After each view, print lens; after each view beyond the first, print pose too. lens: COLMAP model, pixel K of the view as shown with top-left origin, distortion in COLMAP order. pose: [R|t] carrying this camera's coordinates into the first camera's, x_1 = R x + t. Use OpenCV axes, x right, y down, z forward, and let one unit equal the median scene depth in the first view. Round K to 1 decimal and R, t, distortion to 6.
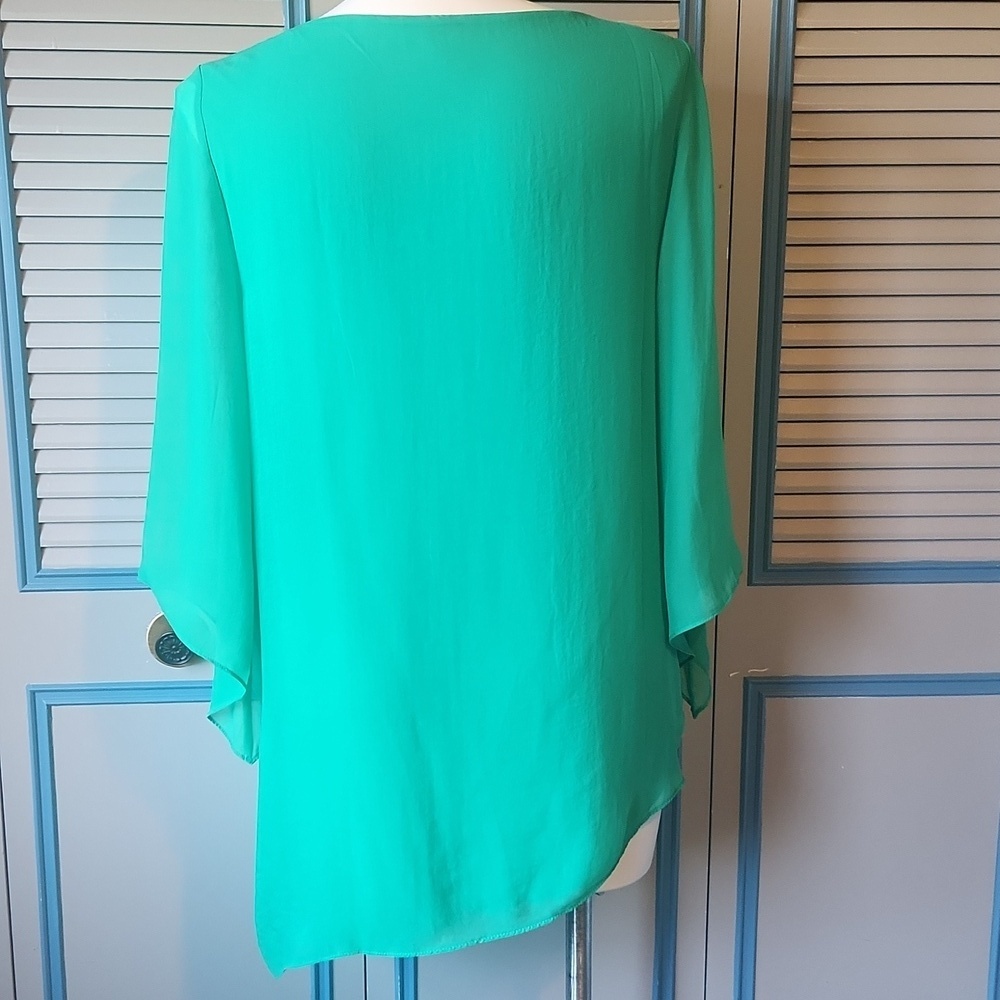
lens RADIAL K [[1478.7, 0, 483.6], [0, 1478.7, 500.2], [0, 0, 1]] dist [0.060101, 0.006338]
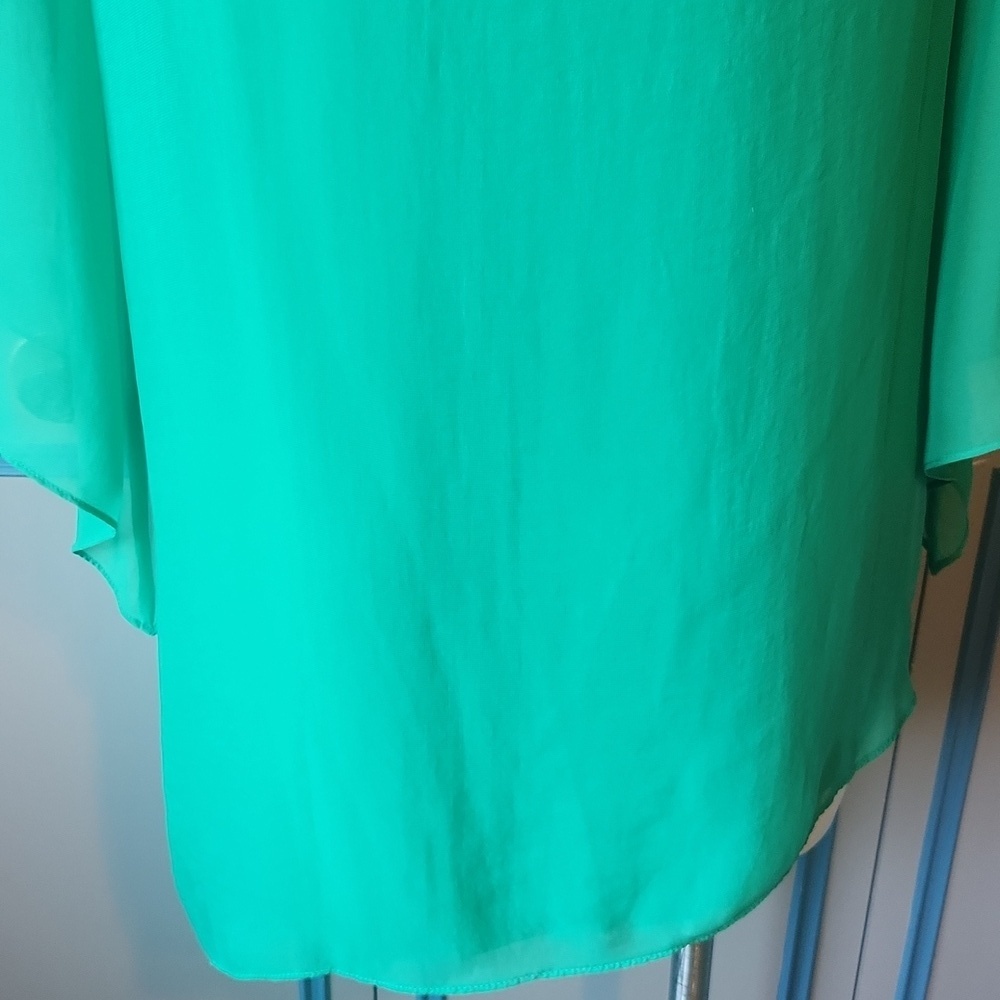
lens RADIAL K [[1478.7, 0, 483.6], [0, 1478.7, 500.2], [0, 0, 1]] dist [0.060101, 0.006338]
pose [[0.998611, 0.035277, -0.039130, -0.008731], [-0.023786, 0.964611, 0.262602, -0.029289], [0.047009, -0.261307, 0.964111, 0.518372]]
